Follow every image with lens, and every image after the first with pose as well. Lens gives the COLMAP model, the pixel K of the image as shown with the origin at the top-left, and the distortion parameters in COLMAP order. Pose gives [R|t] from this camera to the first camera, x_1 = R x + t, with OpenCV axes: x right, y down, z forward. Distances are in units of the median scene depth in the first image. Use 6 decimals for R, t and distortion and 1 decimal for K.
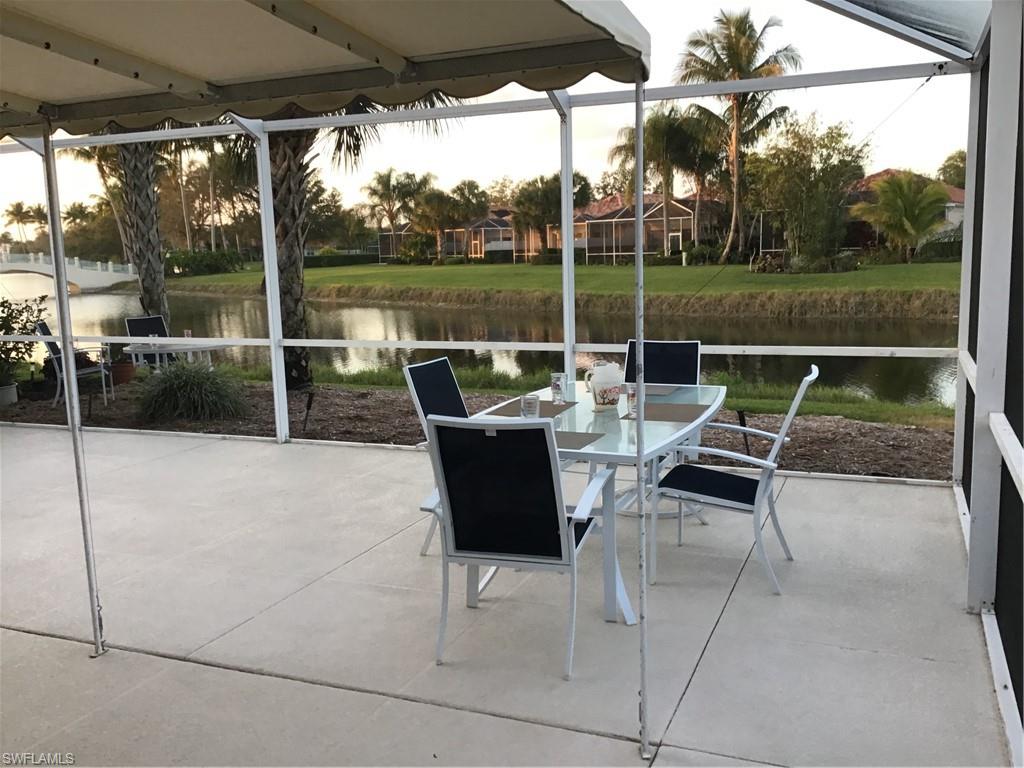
lens RADIAL K [[931.7, 0, 524.8], [0, 931.7, 380.6], [0, 0, 1]] dist [0.049143, 0.000000]
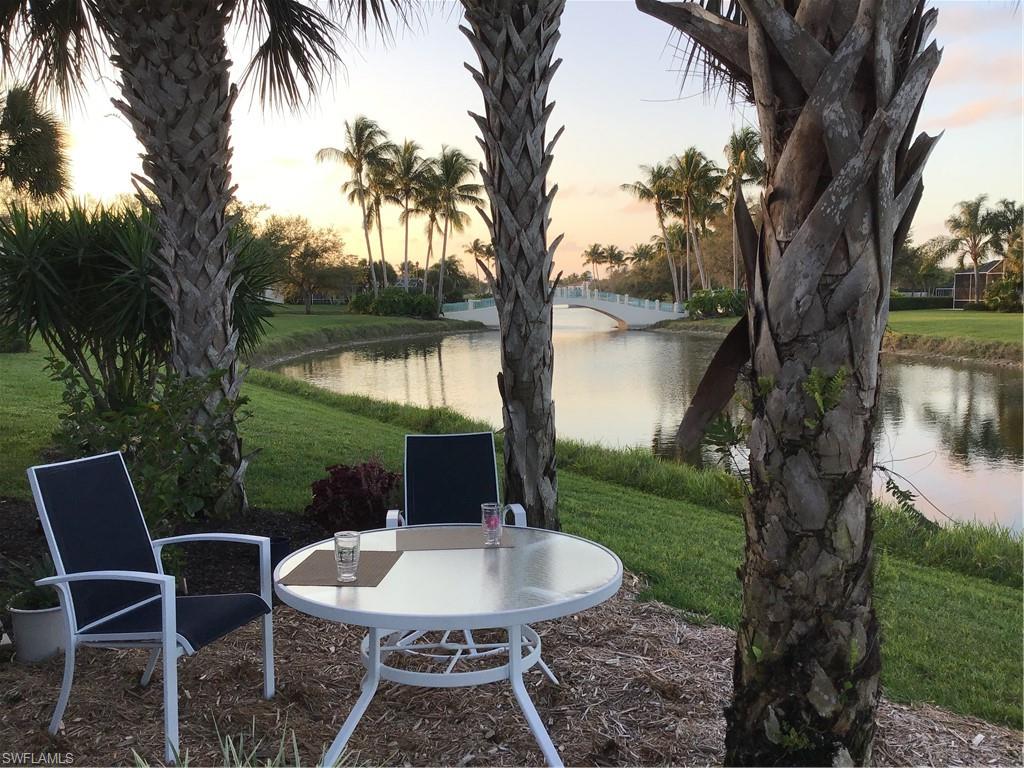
lens RADIAL K [[931.7, 0, 517.2], [0, 931.7, 380.8], [0, 0, 1]] dist [0.049143, 0.000000]
pose [[0.837651, 0.076108, -0.540877, -0.036160], [-0.099448, 0.994944, -0.014013, -0.018877], [0.537076, 0.065527, 0.840985, 0.146634]]
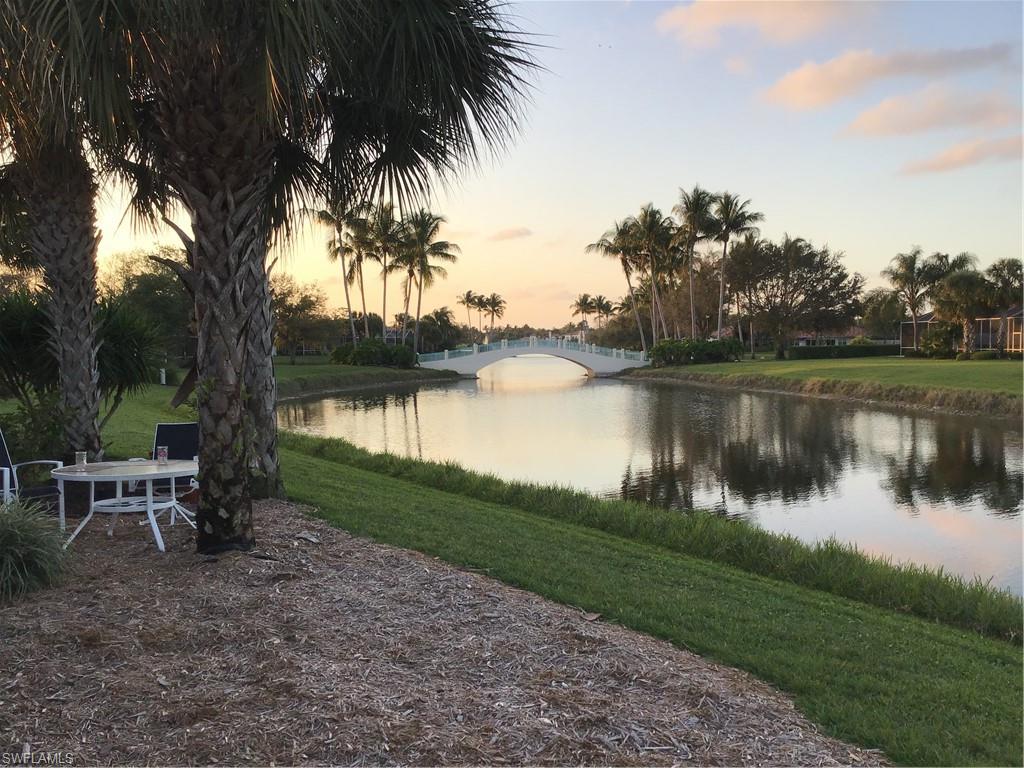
lens RADIAL K [[931.7, 0, 511.3], [0, 931.7, 379.2], [0, 0, 1]] dist [0.049143, 0.000000]
pose [[0.831873, 0.040748, -0.553467, 0.054765], [-0.093246, 0.993385, -0.067014, -0.016604], [0.547076, 0.107355, 0.830170, 0.107531]]
